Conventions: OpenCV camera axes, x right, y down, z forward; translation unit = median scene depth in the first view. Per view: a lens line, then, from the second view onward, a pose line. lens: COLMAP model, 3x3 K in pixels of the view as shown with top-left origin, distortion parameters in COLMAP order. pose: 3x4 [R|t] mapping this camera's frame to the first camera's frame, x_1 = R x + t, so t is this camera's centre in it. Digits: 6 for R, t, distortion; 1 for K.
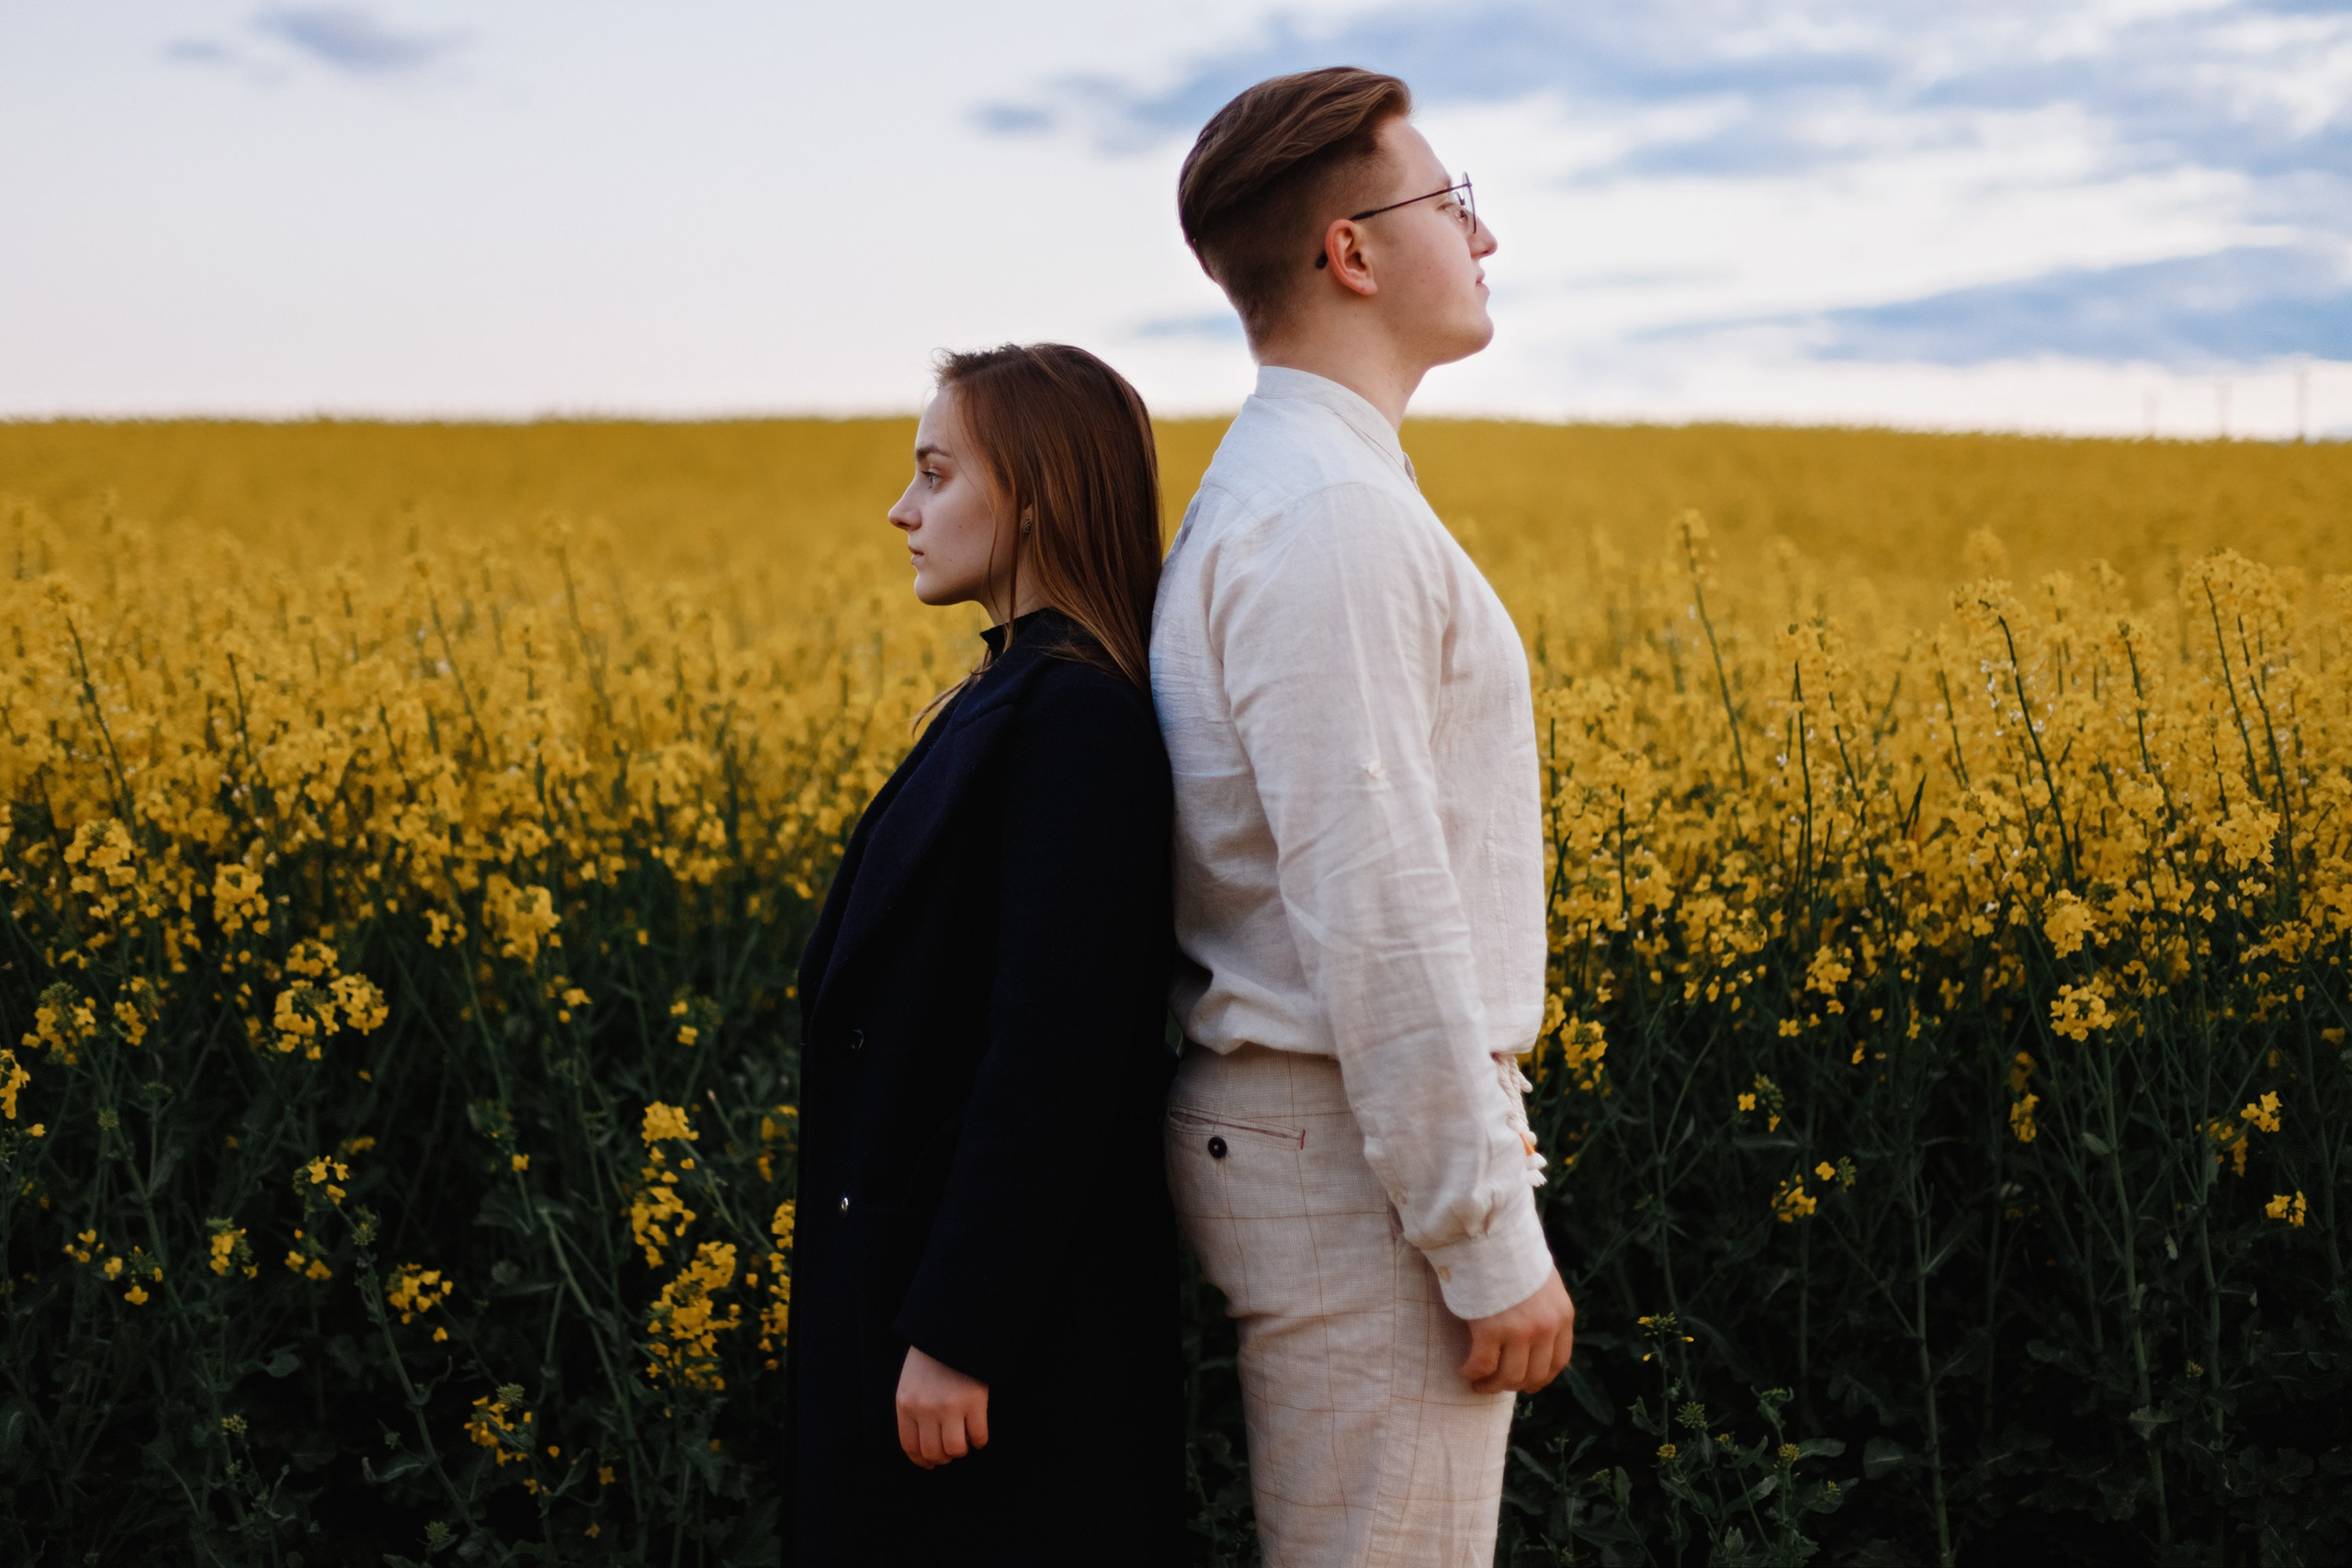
lens RADIAL K [[3416.7, 0, 1176.0], [0, 3416.7, 784.0], [0, 0, 1]] dist [0.008443, -0.114620]
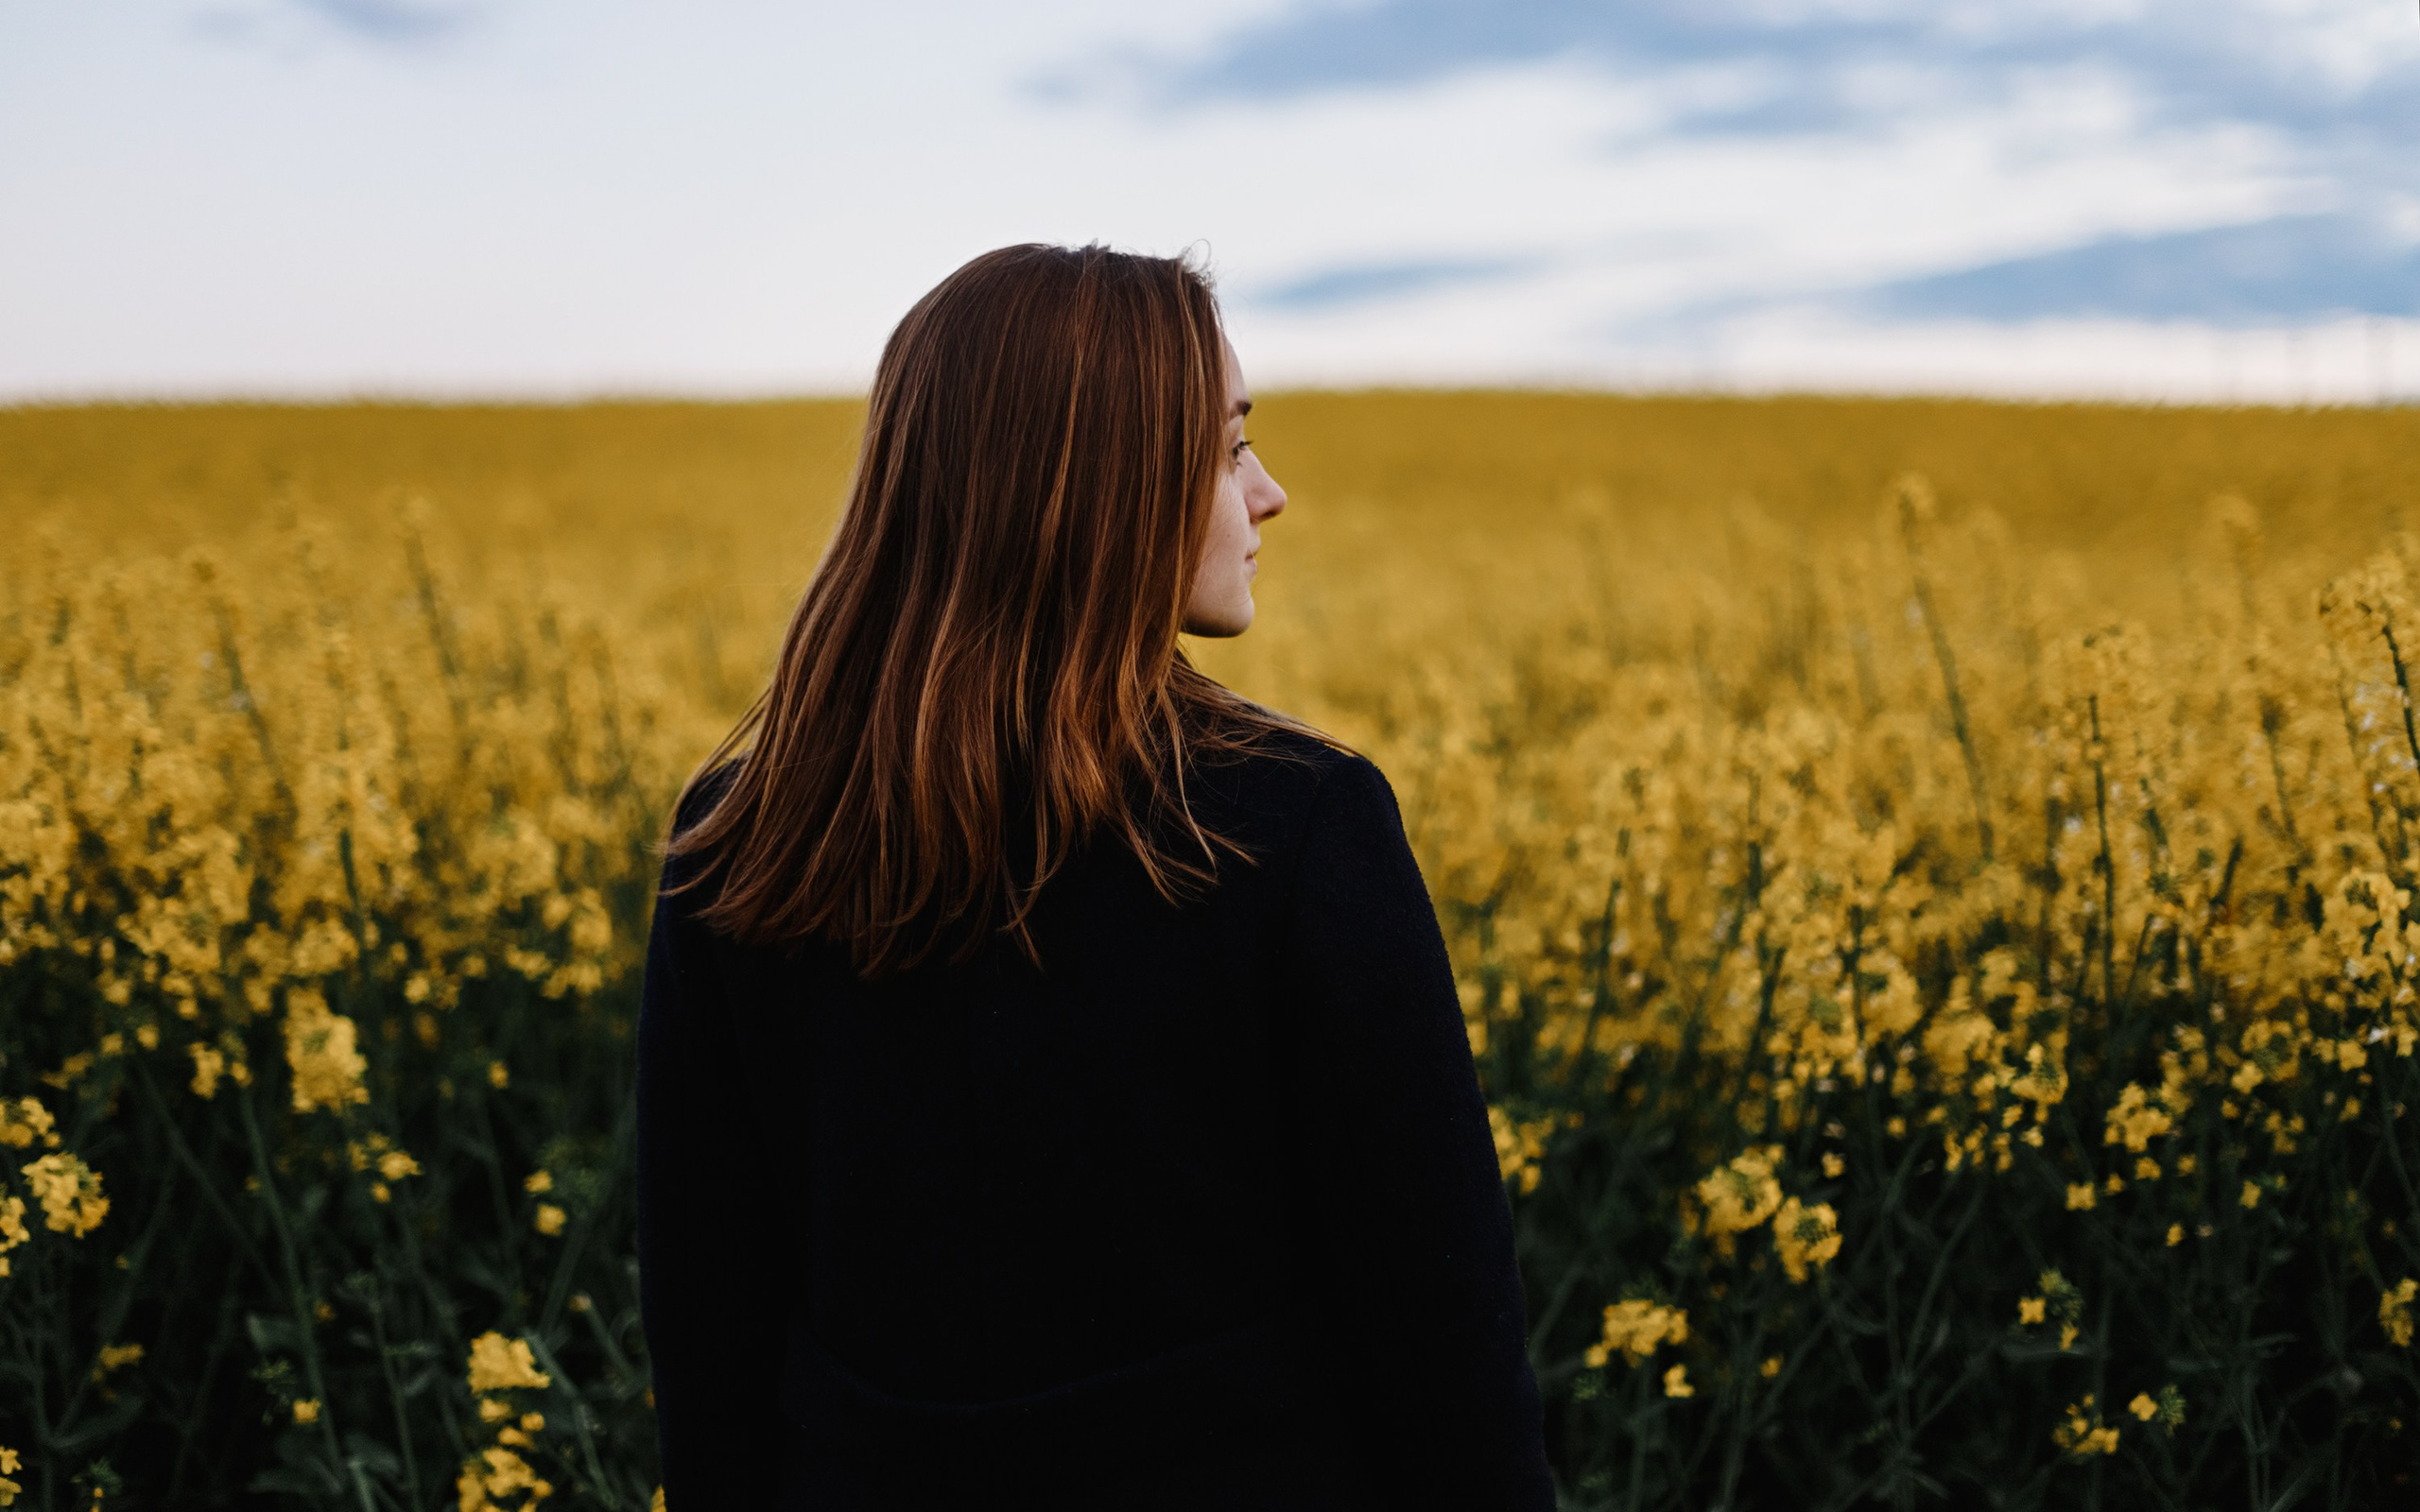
lens RADIAL K [[3404.2, 0, 1229.9], [0, 3404.2, 804.0], [0, 0, 1]] dist [-0.010879, 0.004077]
pose [[0.999961, -0.007705, -0.004427, 0.003989], [0.007774, 0.999847, 0.015643, -0.024149], [0.004306, -0.015677, 0.999868, 0.287304]]
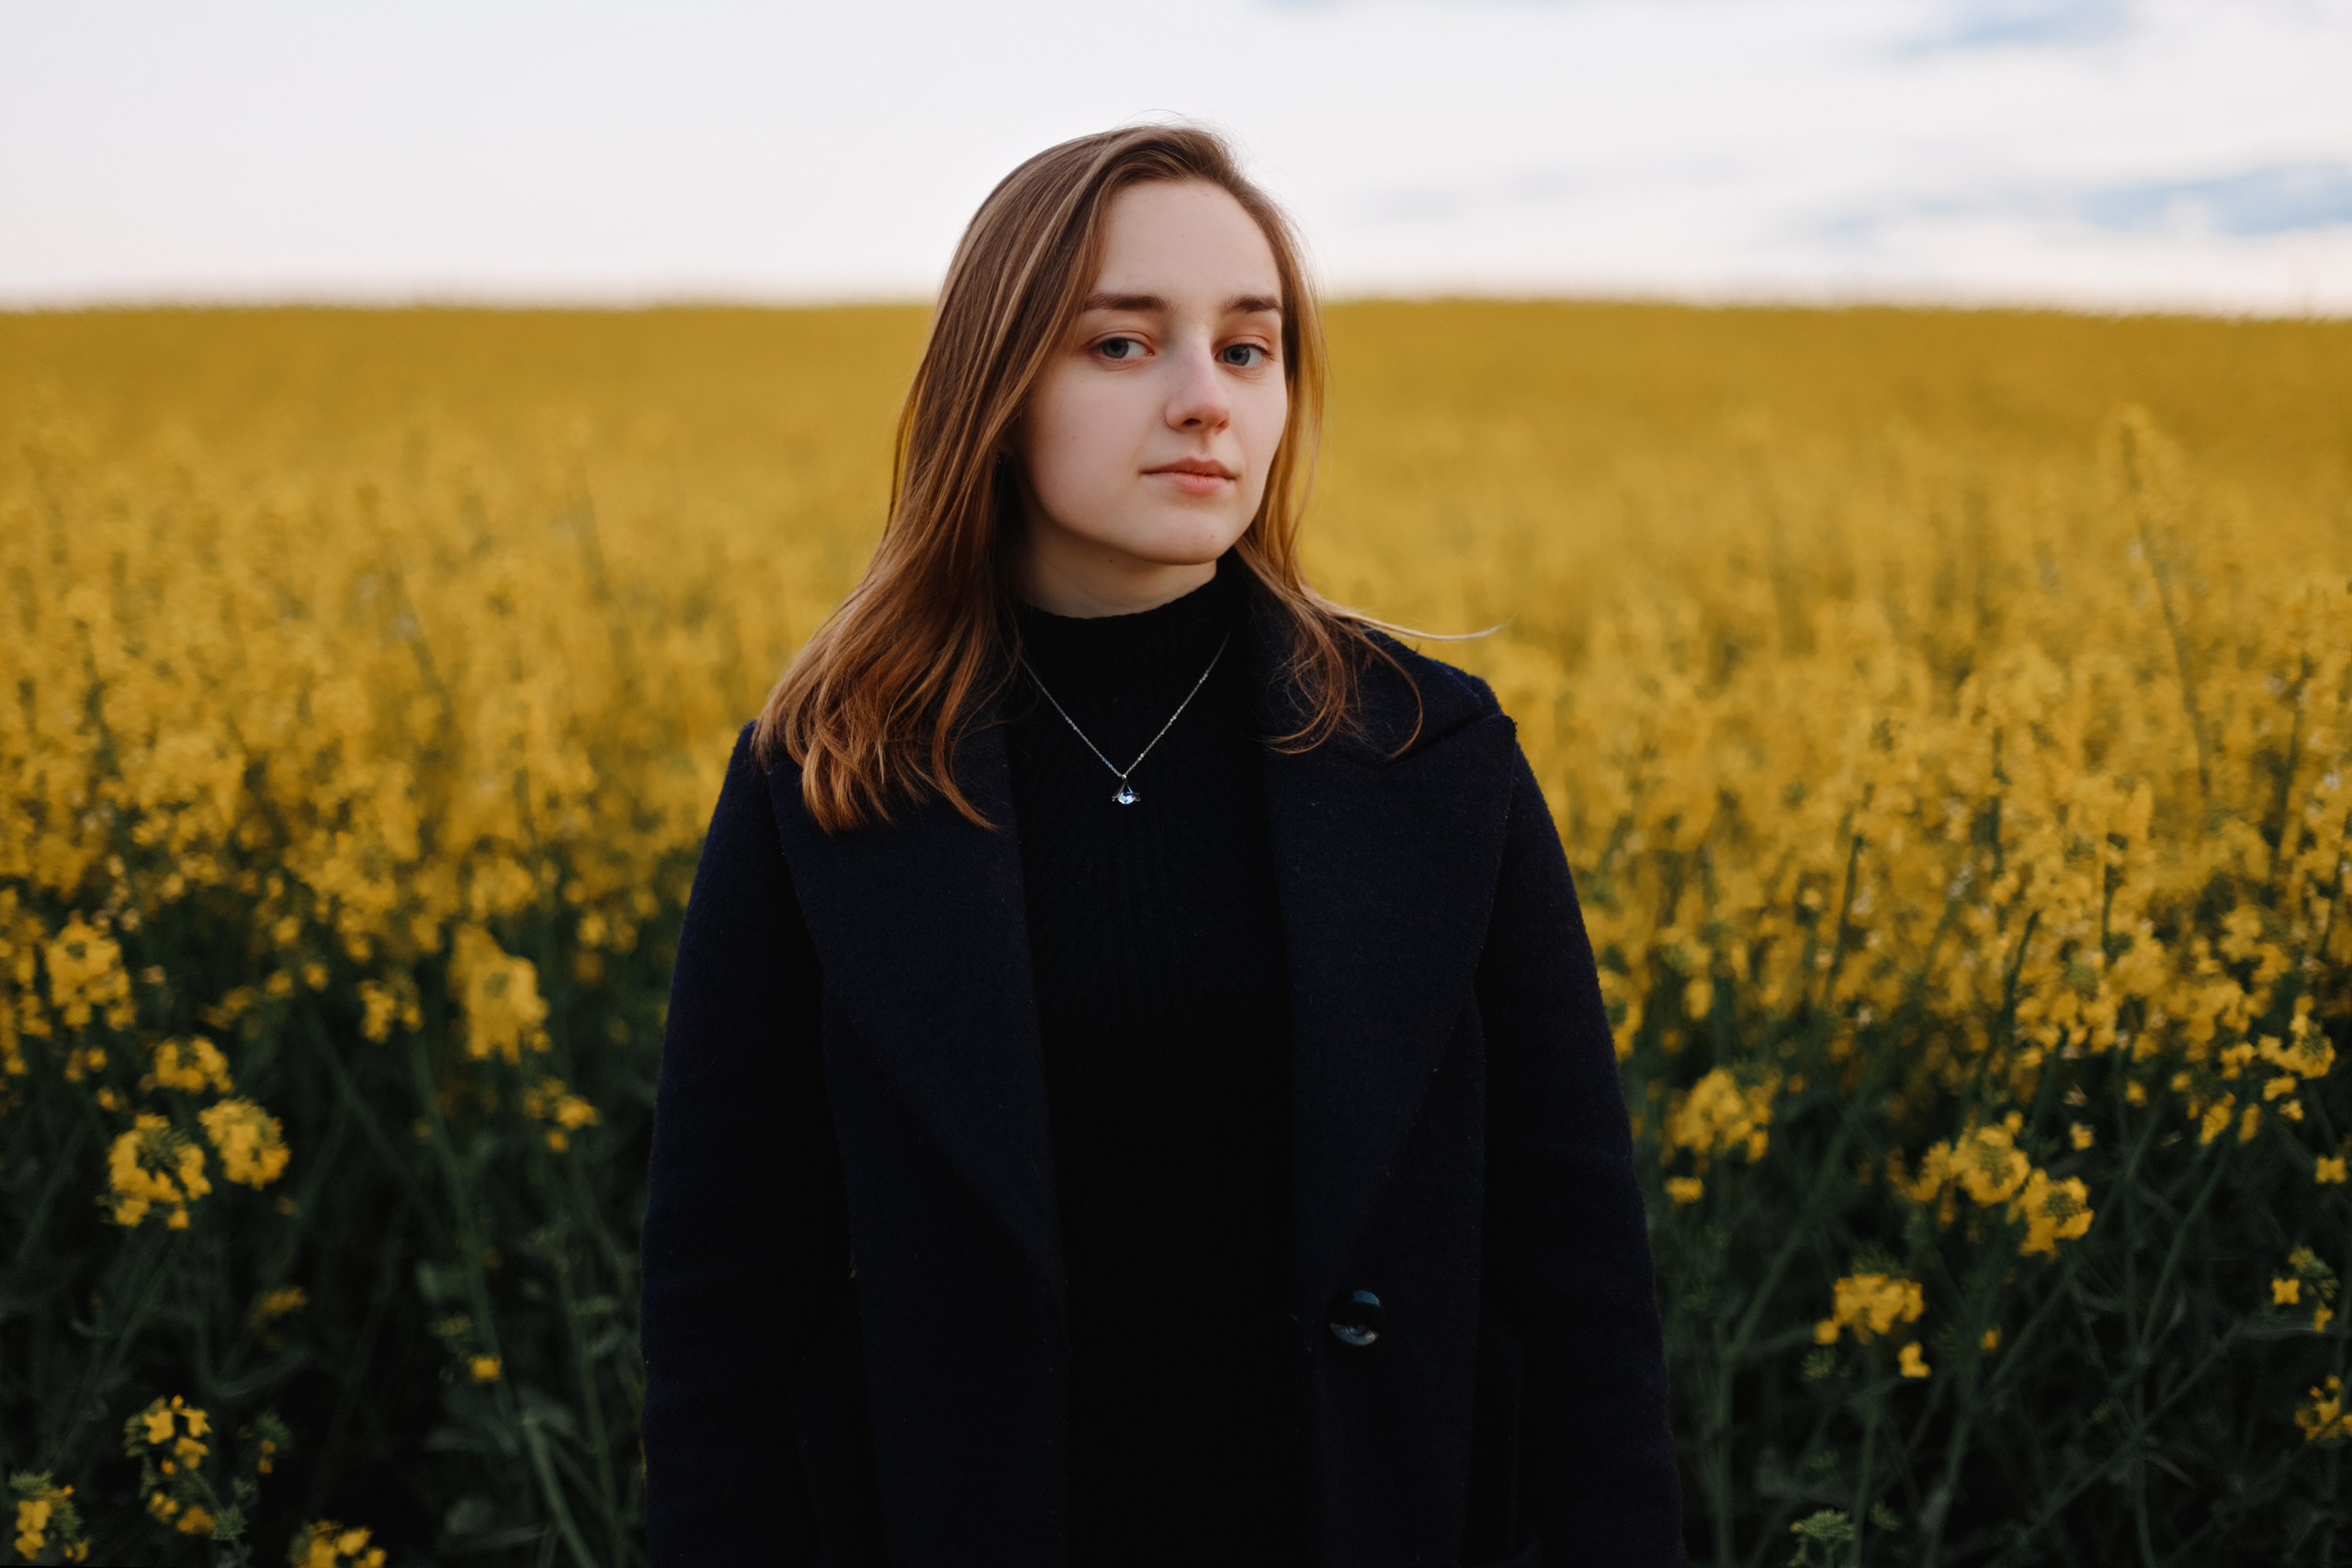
lens RADIAL K [[3416.7, 0, 1176.0], [0, 3416.7, 784.0], [0, 0, 1]] dist [0.008443, -0.114620]
pose [[0.999328, 0.003054, -0.036540, -0.027688], [-0.001728, 0.999340, 0.036274, -0.030738], [0.036627, -0.036187, 0.998674, 0.313669]]
